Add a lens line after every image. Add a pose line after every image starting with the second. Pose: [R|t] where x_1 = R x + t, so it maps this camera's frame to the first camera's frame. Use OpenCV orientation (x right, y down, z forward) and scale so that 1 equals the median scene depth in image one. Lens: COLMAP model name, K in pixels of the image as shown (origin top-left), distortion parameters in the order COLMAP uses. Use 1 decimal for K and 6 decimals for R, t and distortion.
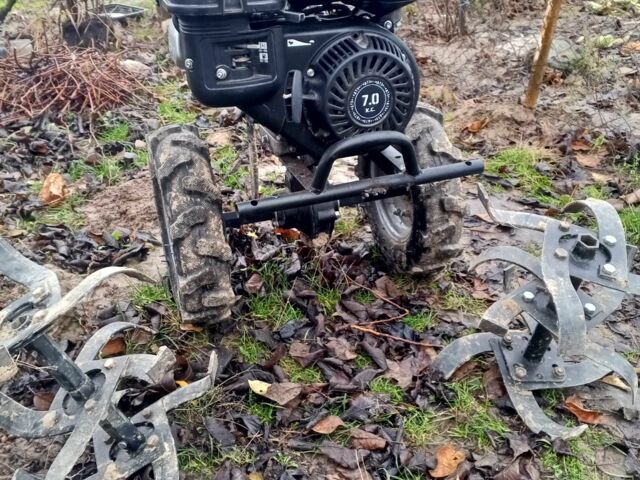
lens RADIAL K [[622.4, 0, 320.0], [0, 622.4, 240.0], [0, 0, 1]] dist [0.117250, -0.305338]
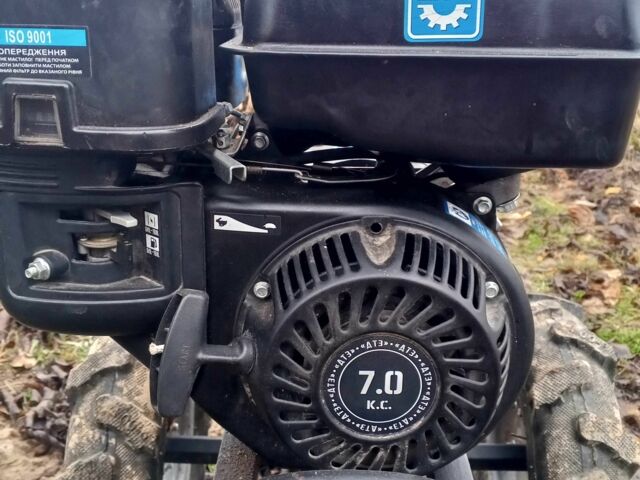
lens RADIAL K [[622.4, 0, 320.0], [0, 622.4, 240.0], [0, 0, 1]] dist [0.117250, -0.305338]
pose [[0.937065, 0.167247, -0.306493, 0.153316], [-0.215547, 0.967671, -0.130968, -0.252512], [0.274680, 0.188789, 0.942820, 0.589141]]
